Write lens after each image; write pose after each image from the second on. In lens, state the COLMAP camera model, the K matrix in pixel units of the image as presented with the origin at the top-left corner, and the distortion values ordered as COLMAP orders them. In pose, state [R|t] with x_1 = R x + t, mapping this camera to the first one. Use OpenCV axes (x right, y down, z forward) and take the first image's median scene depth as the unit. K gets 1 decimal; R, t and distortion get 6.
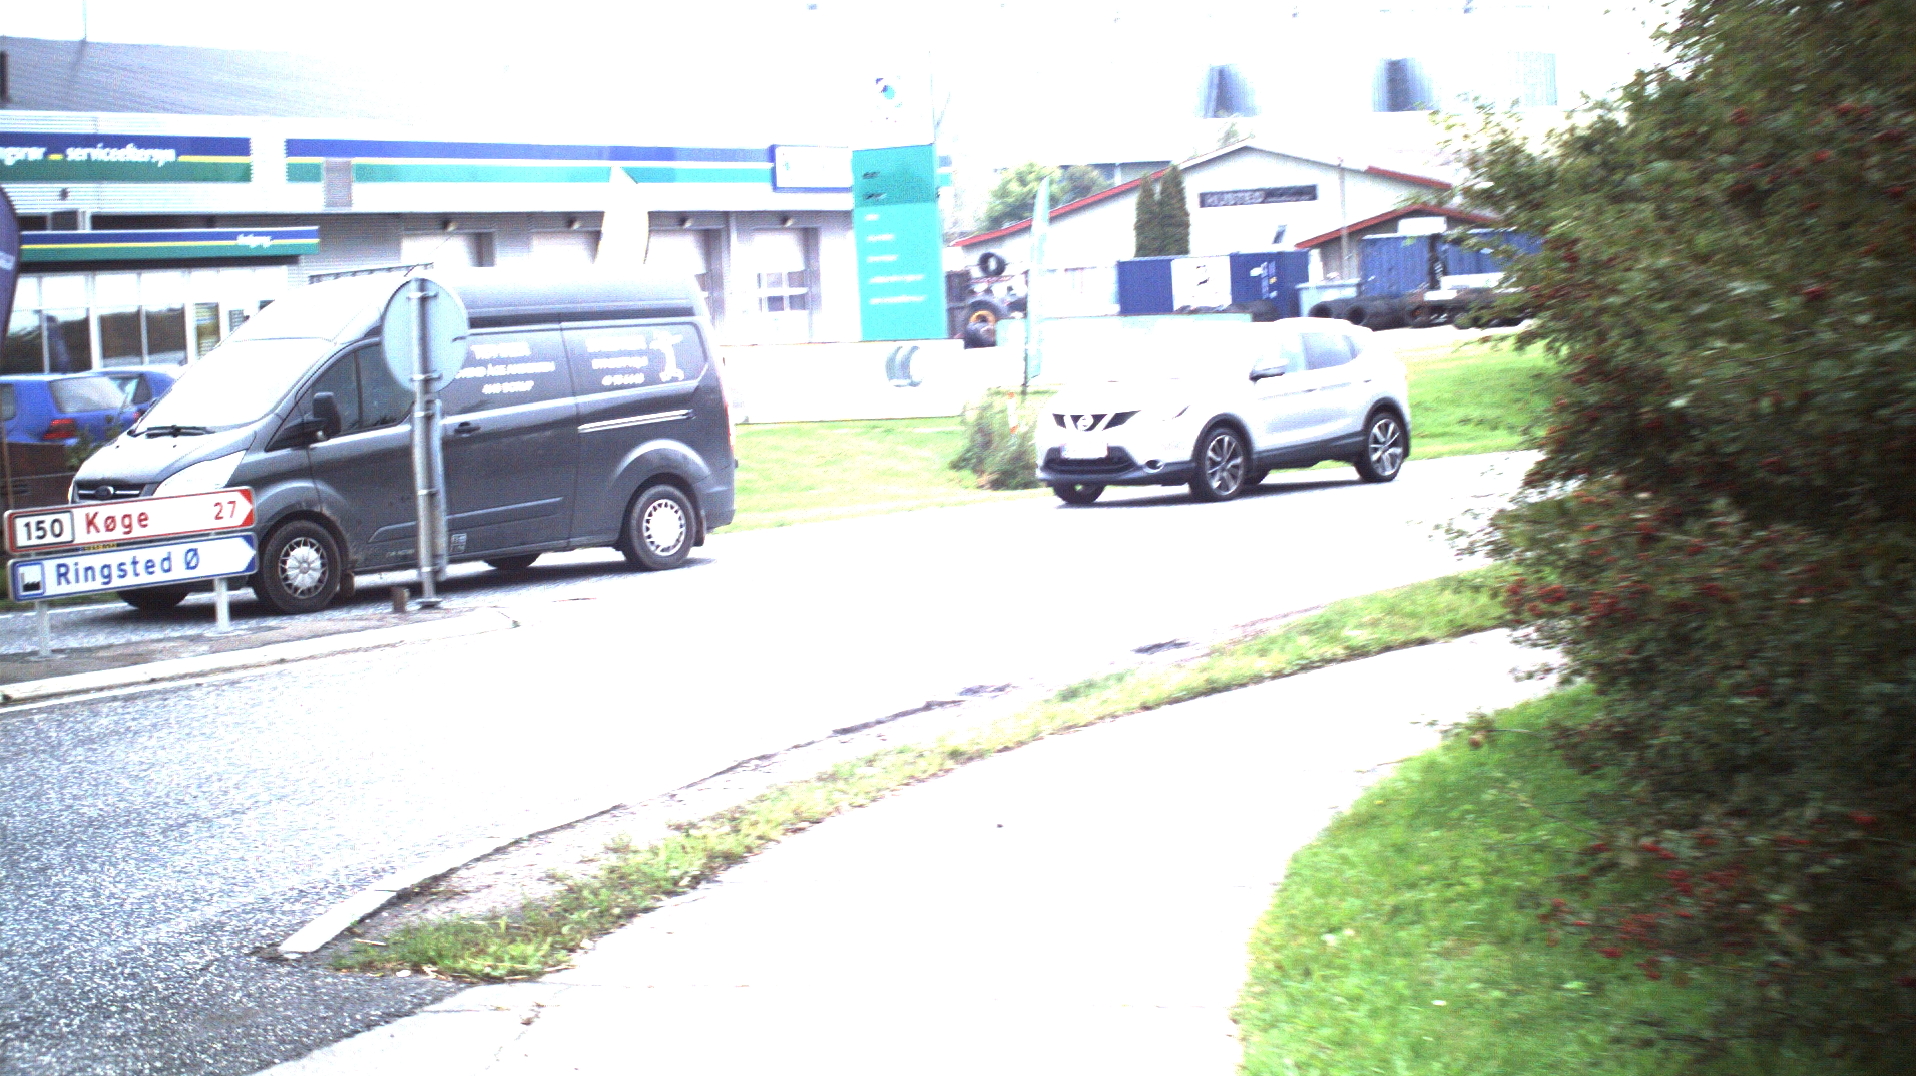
lens RADIAL K [[3250.2, 0, 958.0], [0, 3250.2, 538.0], [0, 0, 1]] dist [-0.199008, 0.083202]
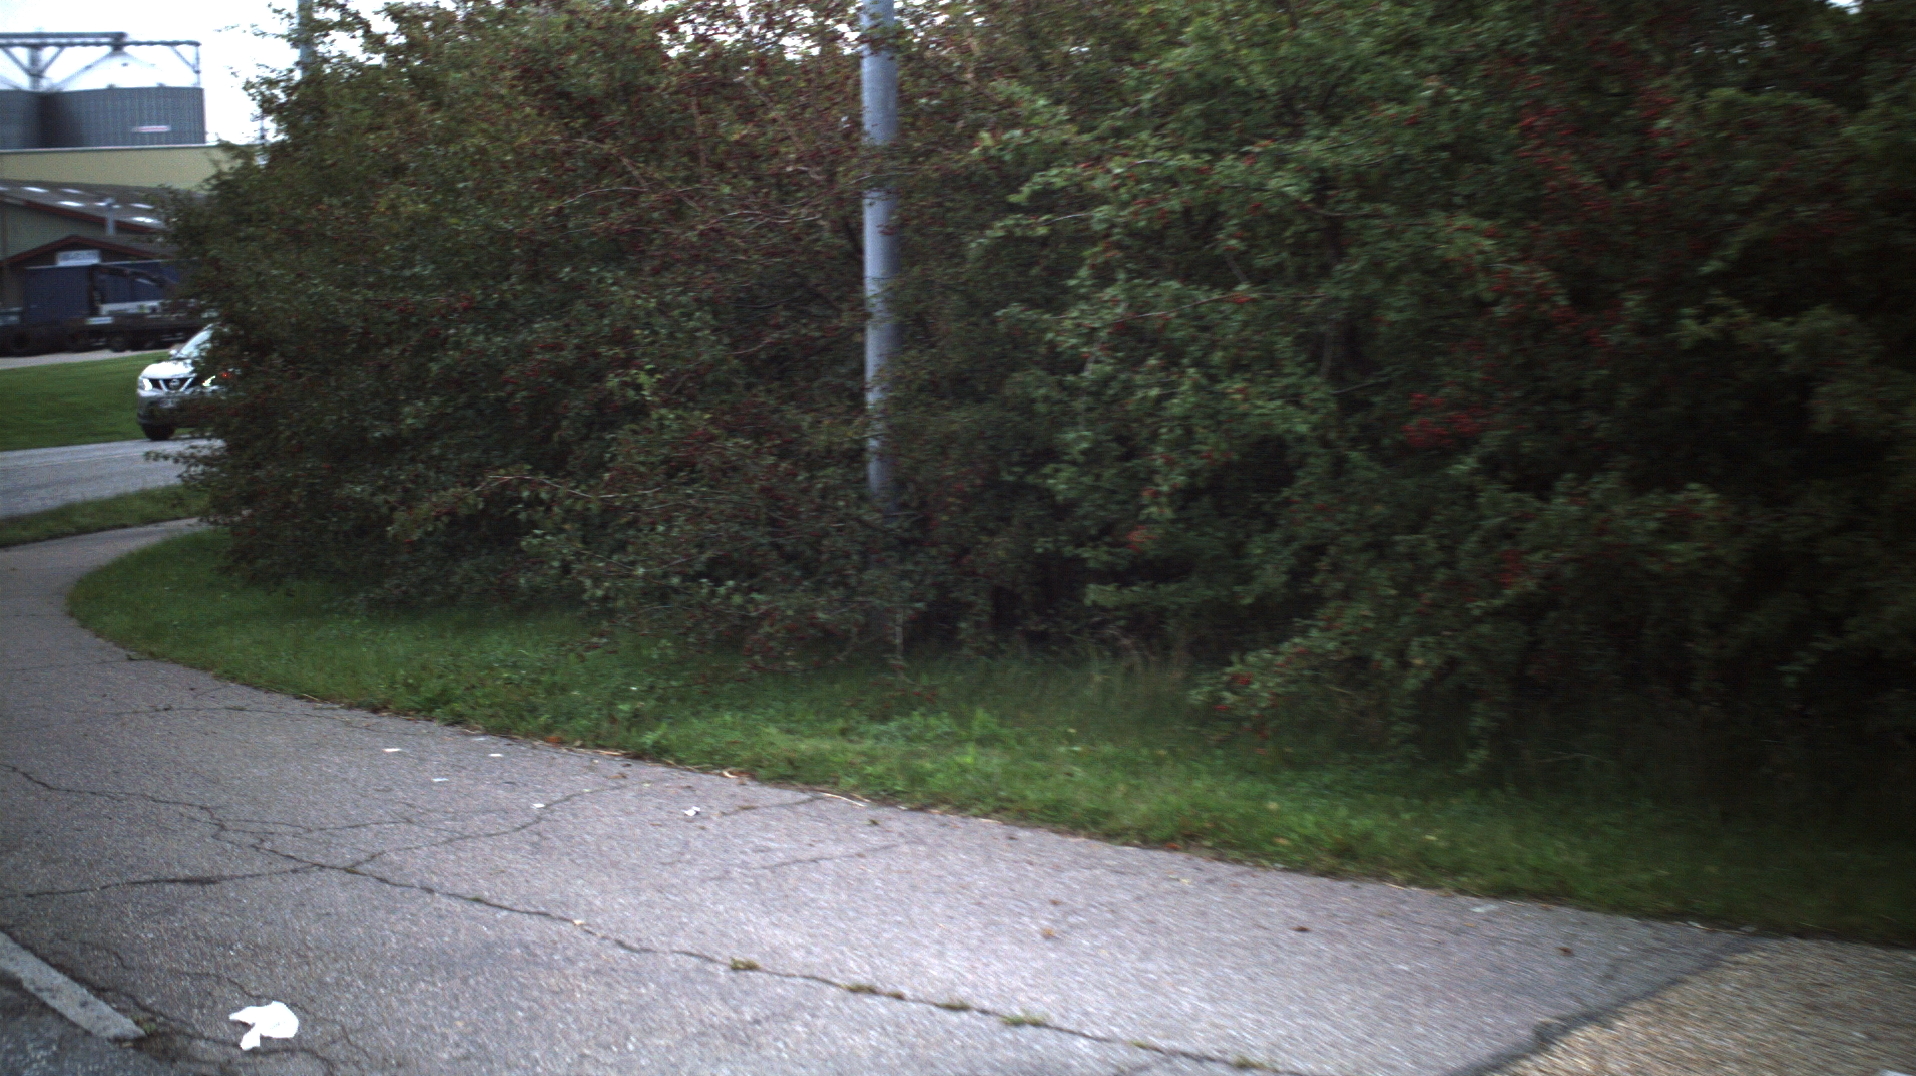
lens RADIAL K [[3250.2, 0, 958.0], [0, 3250.2, 538.0], [0, 0, 1]] dist [-0.199008, 0.083202]
pose [[0.915901, -0.017228, 0.401034, -0.017522], [0.021343, 0.999755, -0.005797, 0.009257], [-0.400836, 0.013869, 0.916045, -0.092145]]
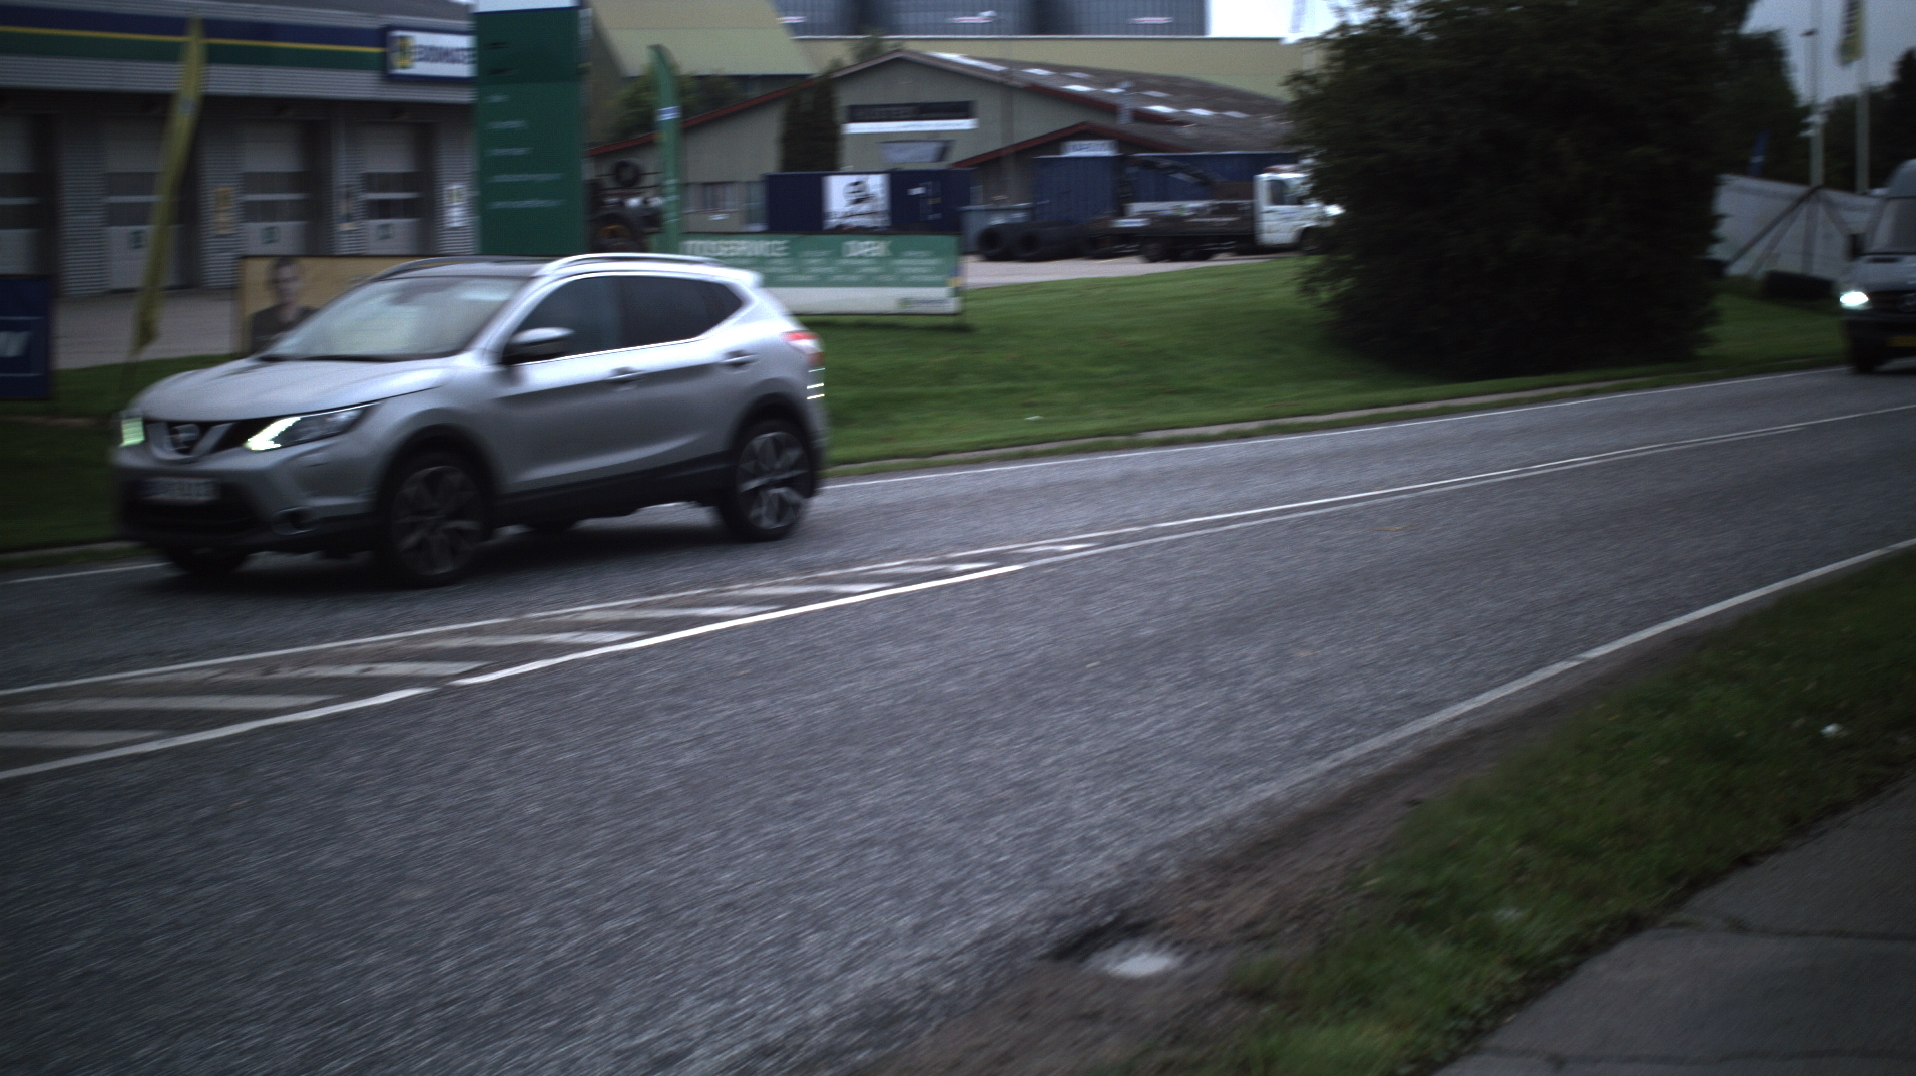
lens RADIAL K [[3250.2, 0, 958.0], [0, 3250.2, 538.0], [0, 0, 1]] dist [-0.199008, 0.083202]
pose [[0.992723, 0.021760, 0.118435, -0.002586], [-0.024642, 0.999433, 0.022928, -0.005820], [-0.117869, -0.025680, 0.992697, 0.090281]]
